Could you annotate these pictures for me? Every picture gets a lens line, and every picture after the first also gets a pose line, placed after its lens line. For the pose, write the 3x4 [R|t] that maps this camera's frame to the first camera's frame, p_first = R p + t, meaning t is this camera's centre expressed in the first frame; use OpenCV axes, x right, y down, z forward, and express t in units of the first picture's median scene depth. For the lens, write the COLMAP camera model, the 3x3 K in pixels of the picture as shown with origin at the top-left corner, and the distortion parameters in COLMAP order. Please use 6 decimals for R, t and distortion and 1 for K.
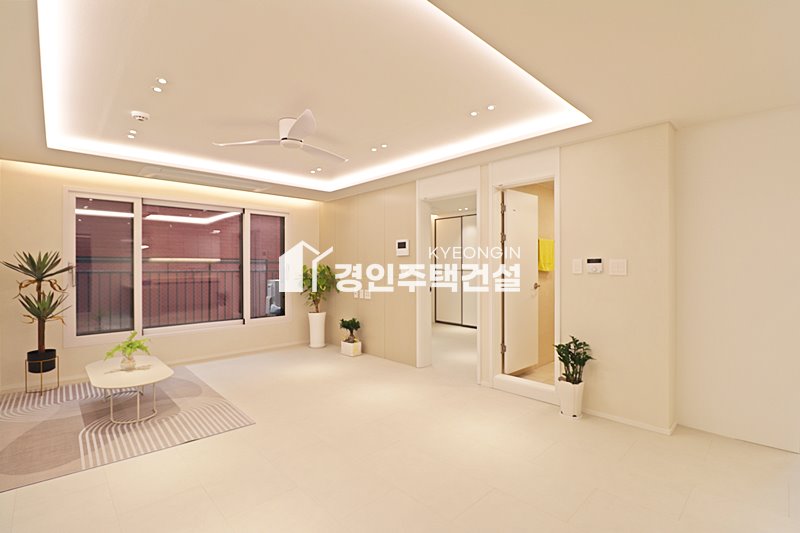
lens RADIAL K [[372.0, 0, 406.4], [0, 372.0, 266.0], [0, 0, 1]] dist [-0.007773, -0.007237]
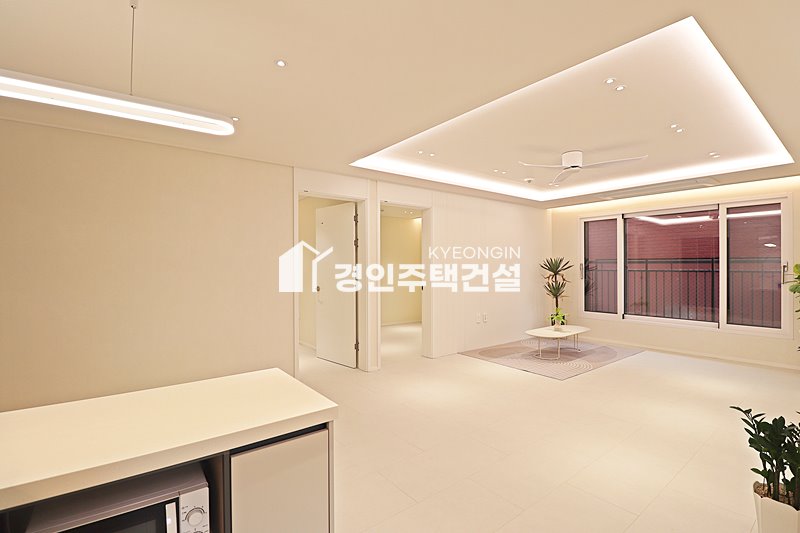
lens RADIAL K [[372.0, 0, 405.0], [0, 372.0, 266.4], [0, 0, 1]] dist [-0.007773, -0.007237]
pose [[-0.100557, 0.001685, -0.994930, 0.768486], [0.001291, 0.999998, 0.001563, -0.001583], [0.994931, -0.001127, -0.100559, 0.419671]]
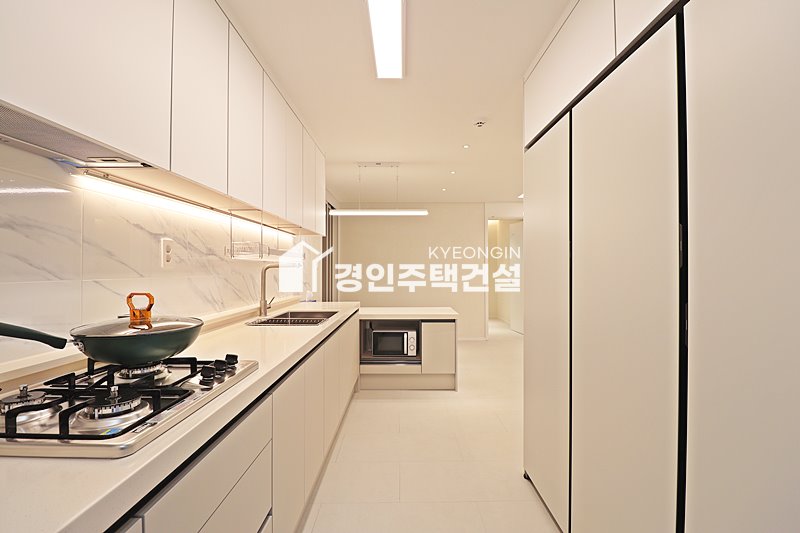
lens RADIAL K [[372.0, 0, 401.5], [0, 372.0, 266.3], [0, 0, 1]] dist [-0.007773, -0.007237]
pose [[-0.703677, -0.003334, -0.710512, 1.181851], [-0.004420, 0.999990, -0.000315, 0.010535], [0.710506, 0.002919, -0.703685, 0.864767]]
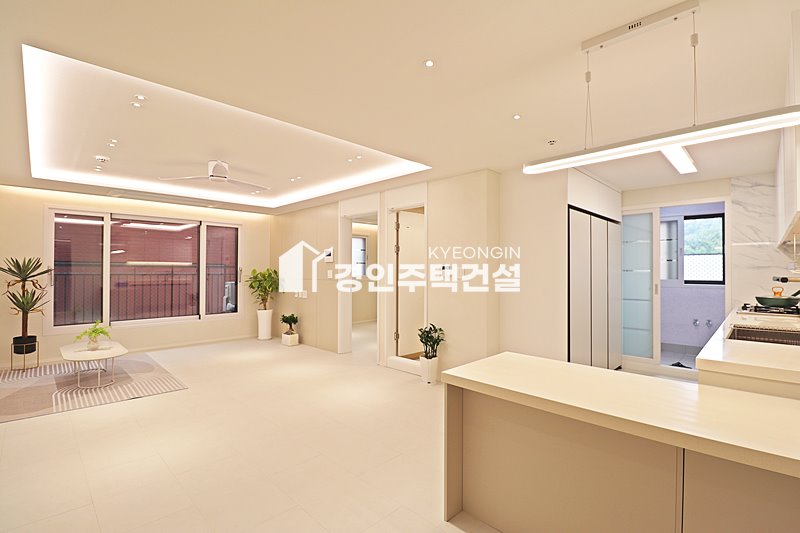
lens RADIAL K [[372.0, 0, 409.2], [0, 372.0, 267.0], [0, 0, 1]] dist [-0.007773, -0.007237]
pose [[0.999521, 0.006051, 0.030351, 0.257300], [-0.005763, 0.999938, -0.009560, -0.002159], [-0.030407, 0.009381, 0.999494, -0.268567]]
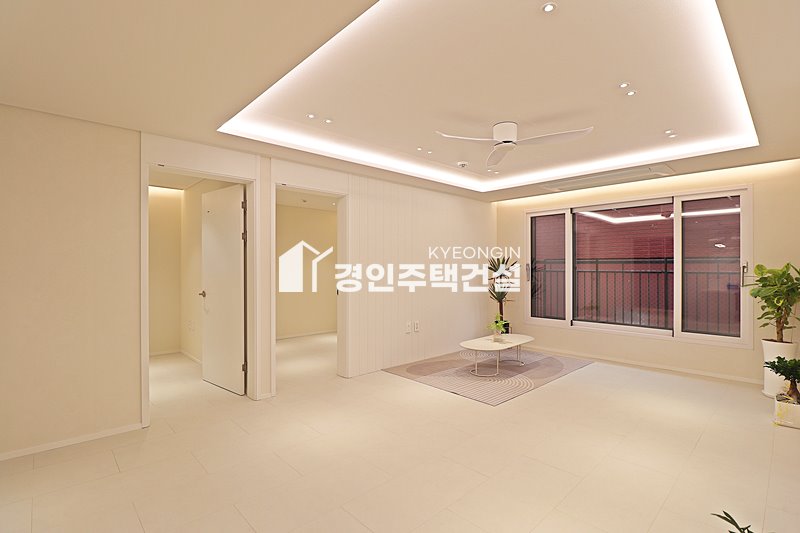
lens RADIAL K [[372.0, 0, 405.6], [0, 372.0, 267.0], [0, 0, 1]] dist [-0.007773, -0.007237]
pose [[-0.007580, 0.003314, -0.999966, 0.537313], [-0.001122, 0.999994, 0.003323, -0.000961], [0.999971, 0.001147, -0.007576, 0.555541]]
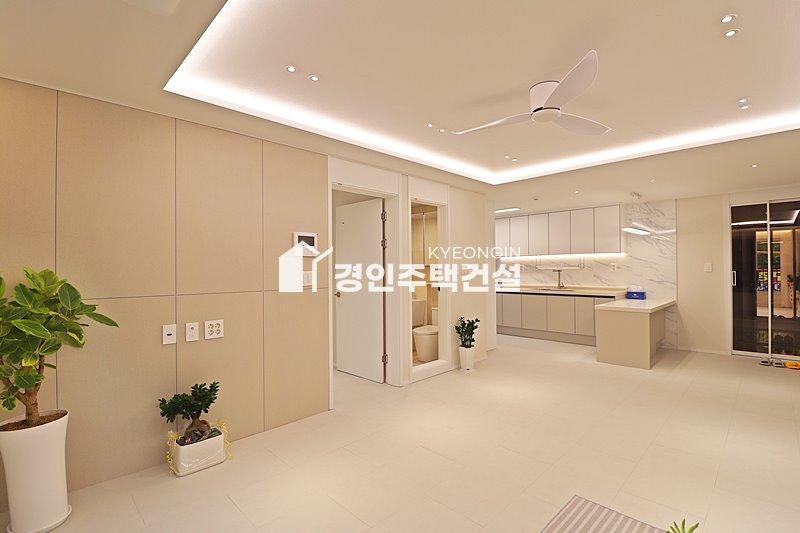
lens RADIAL K [[372.0, 0, 401.1], [0, 372.0, 267.4], [0, 0, 1]] dist [-0.007773, -0.007237]
pose [[-0.005996, 0.004516, 0.999972, -0.830426], [0.009935, 0.999941, -0.004457, -0.001530], [-0.999933, 0.009908, -0.006041, 0.991157]]
